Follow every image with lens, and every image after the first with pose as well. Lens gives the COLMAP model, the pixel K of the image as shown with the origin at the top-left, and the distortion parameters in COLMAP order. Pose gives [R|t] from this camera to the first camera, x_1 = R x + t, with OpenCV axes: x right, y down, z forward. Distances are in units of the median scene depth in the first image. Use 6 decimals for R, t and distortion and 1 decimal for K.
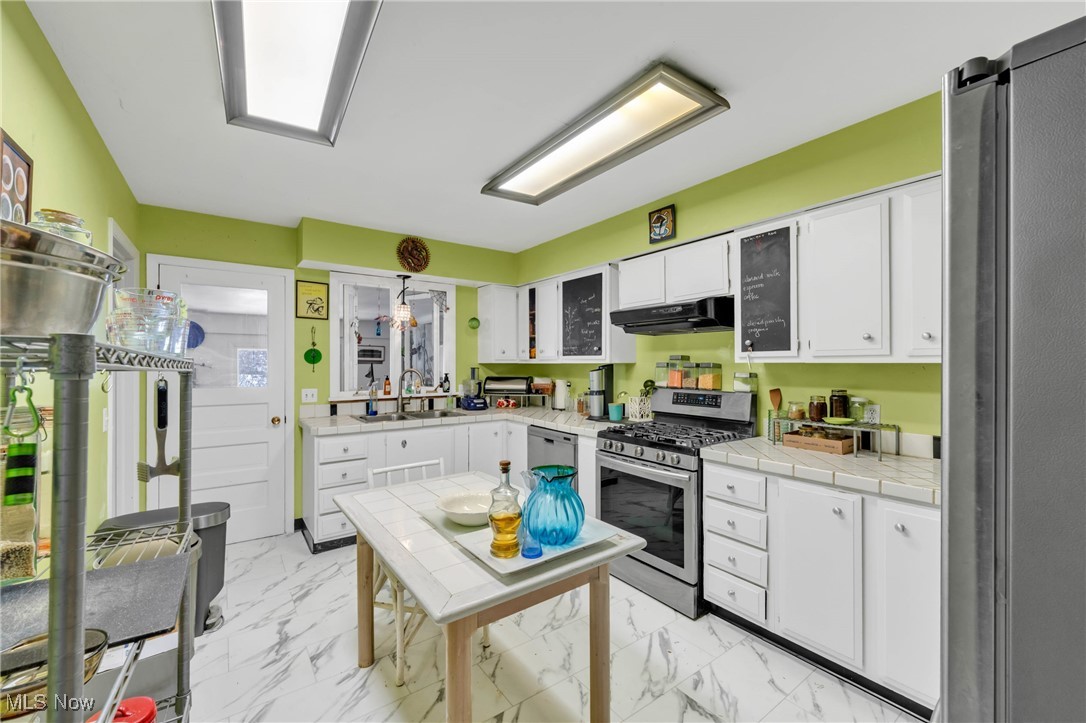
lens RADIAL K [[445.6, 0, 539.4], [0, 445.6, 361.7], [0, 0, 1]] dist [-0.000505, 0.000181]
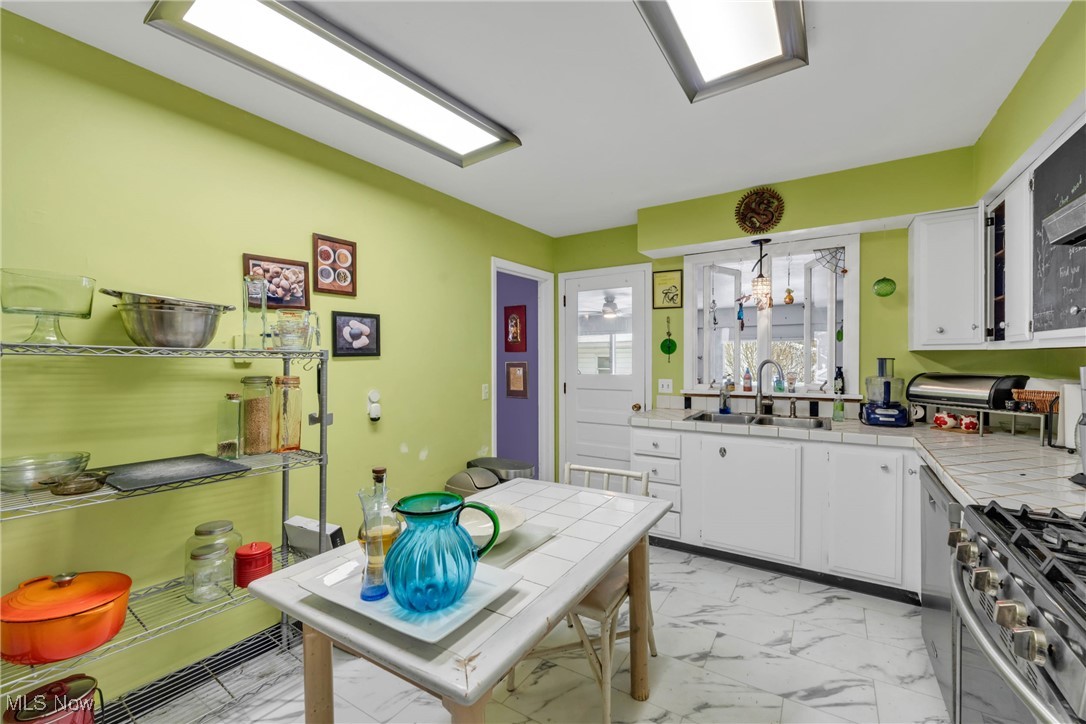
lens RADIAL K [[445.6, 0, 541.9], [0, 445.6, 363.4], [0, 0, 1]] dist [-0.000505, 0.000181]
pose [[0.366932, 0.010361, -0.930190, 0.307284], [0.010153, 0.999834, 0.015142, 0.007682], [0.930192, -0.015001, 0.366766, 0.379269]]
